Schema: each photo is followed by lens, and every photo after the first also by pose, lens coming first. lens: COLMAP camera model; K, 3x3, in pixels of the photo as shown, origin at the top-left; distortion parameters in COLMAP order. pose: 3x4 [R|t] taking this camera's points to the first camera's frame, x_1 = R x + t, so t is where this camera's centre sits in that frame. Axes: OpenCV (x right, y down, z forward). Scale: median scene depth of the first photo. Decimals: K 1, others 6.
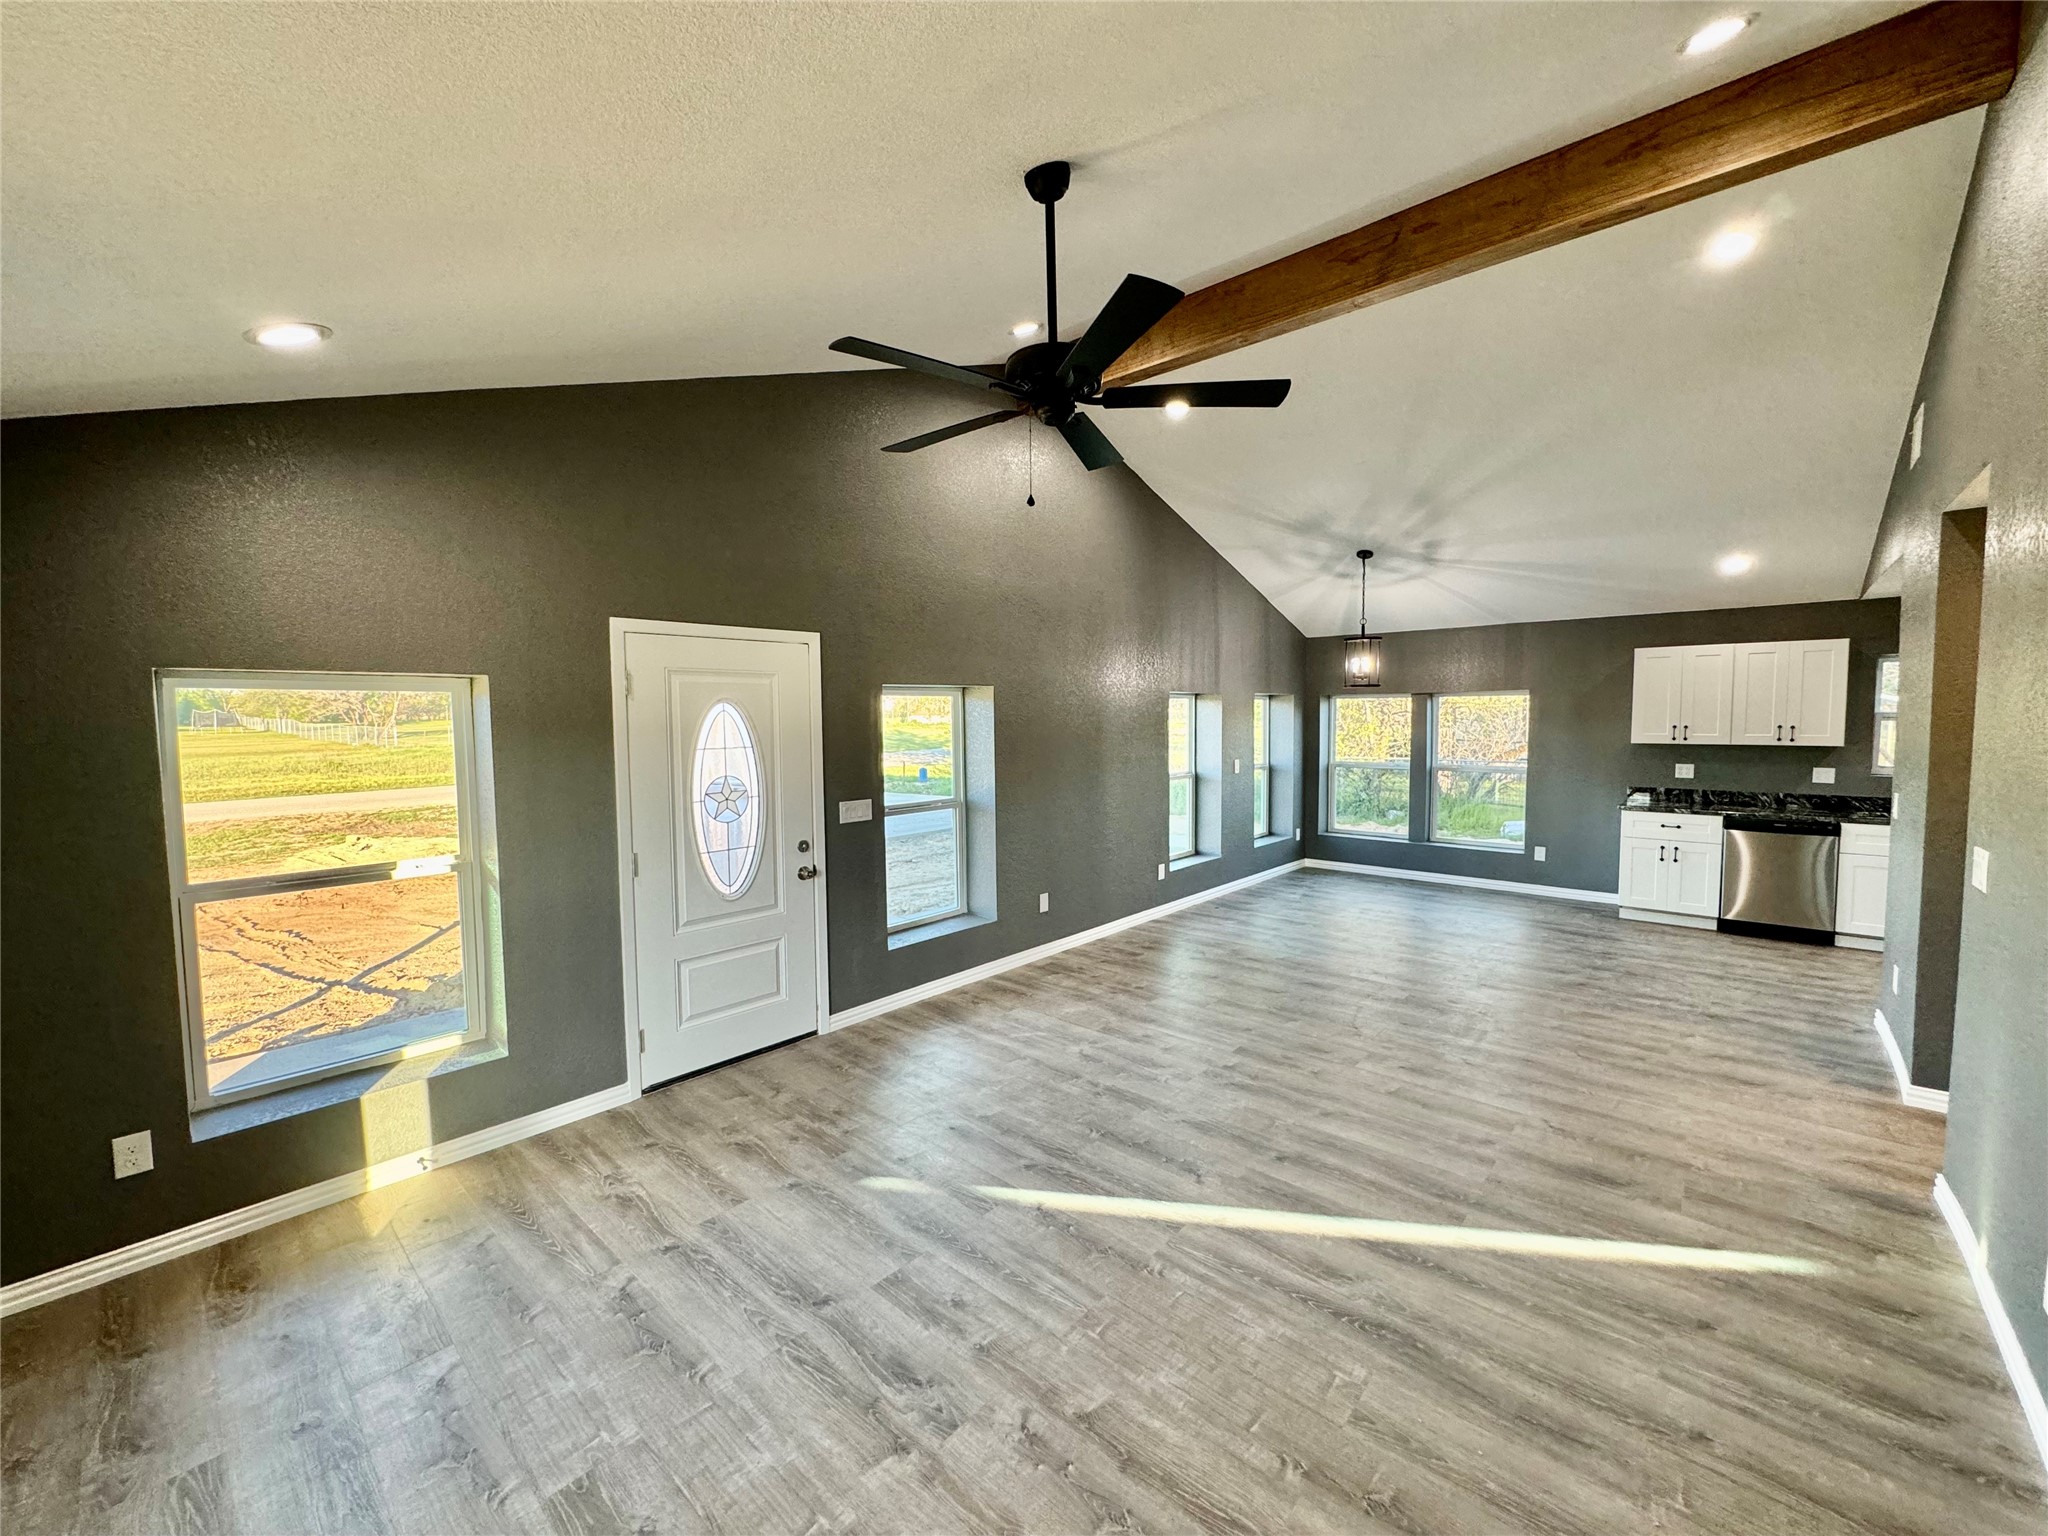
lens RADIAL K [[820.1, 0, 1031.4], [0, 820.1, 769.9], [0, 0, 1]] dist [-0.001034, 0.000552]
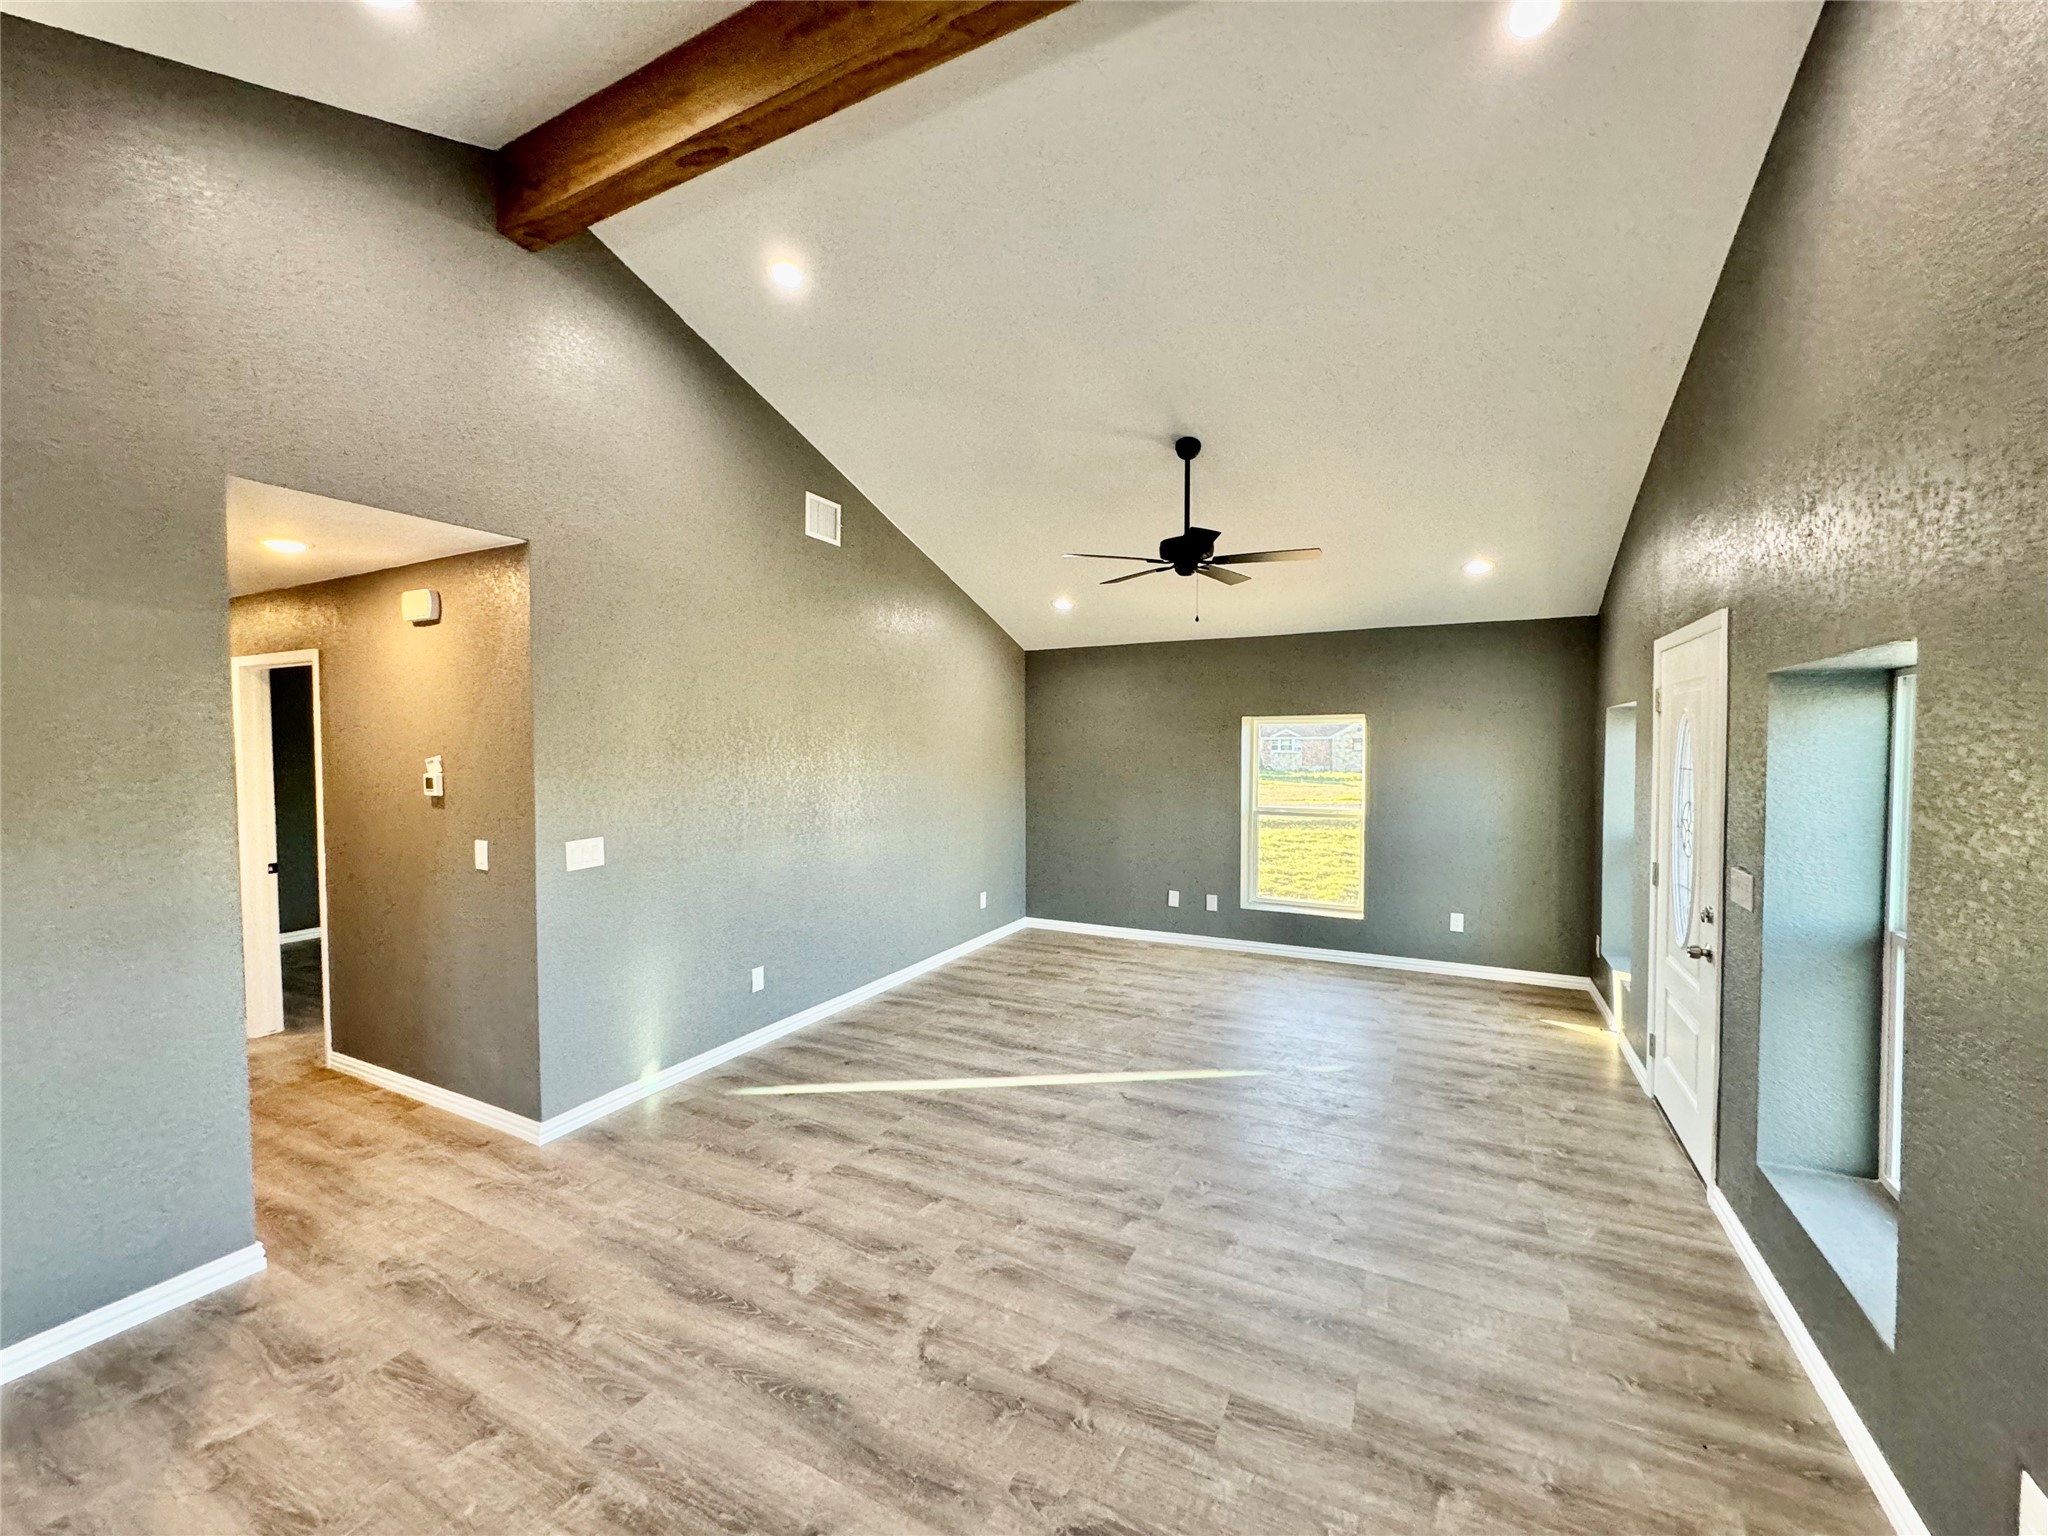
lens RADIAL K [[820.1, 0, 1026.9], [0, 820.1, 771.0], [0, 0, 1]] dist [-0.001034, 0.000552]
pose [[-0.967636, 0.022554, -0.251342, 0.621284], [-0.003043, 0.994883, 0.100988, -0.133030], [0.252333, 0.098485, -0.962615, 2.014088]]
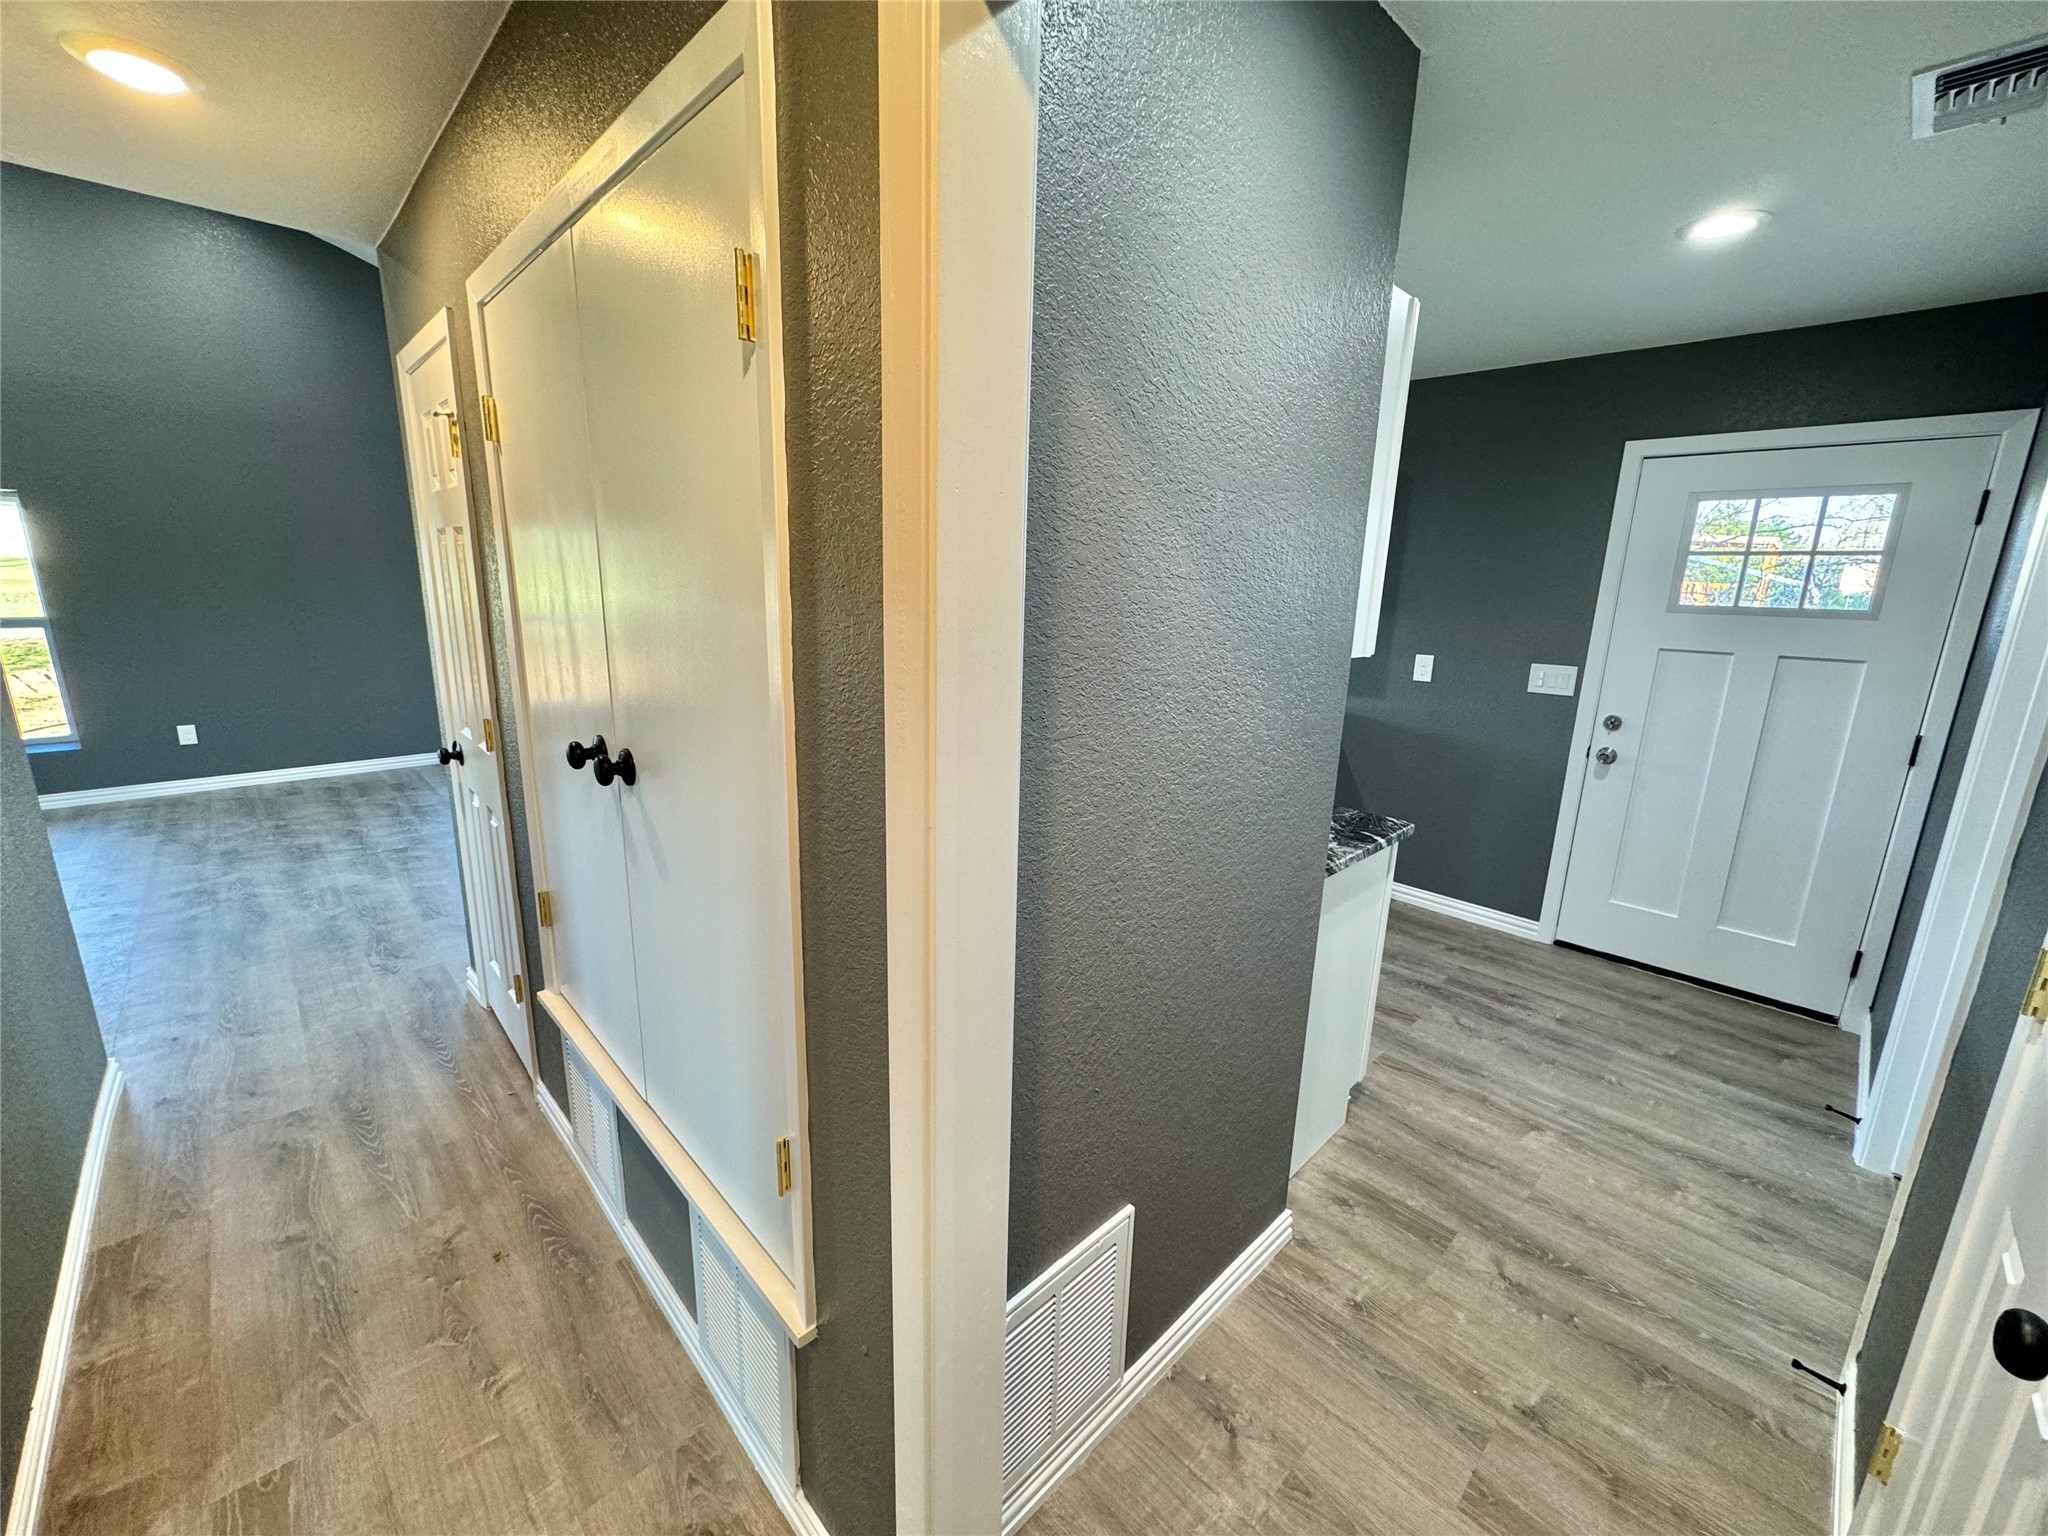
lens RADIAL K [[820.1, 0, 1023.4], [0, 820.1, 762.2], [0, 0, 1]] dist [-0.001034, 0.000552]
pose [[0.996880, 0.050886, -0.060332, 1.858291], [-0.040333, 0.985506, 0.164776, -0.003487], [0.067843, -0.161828, 0.984484, 0.222198]]
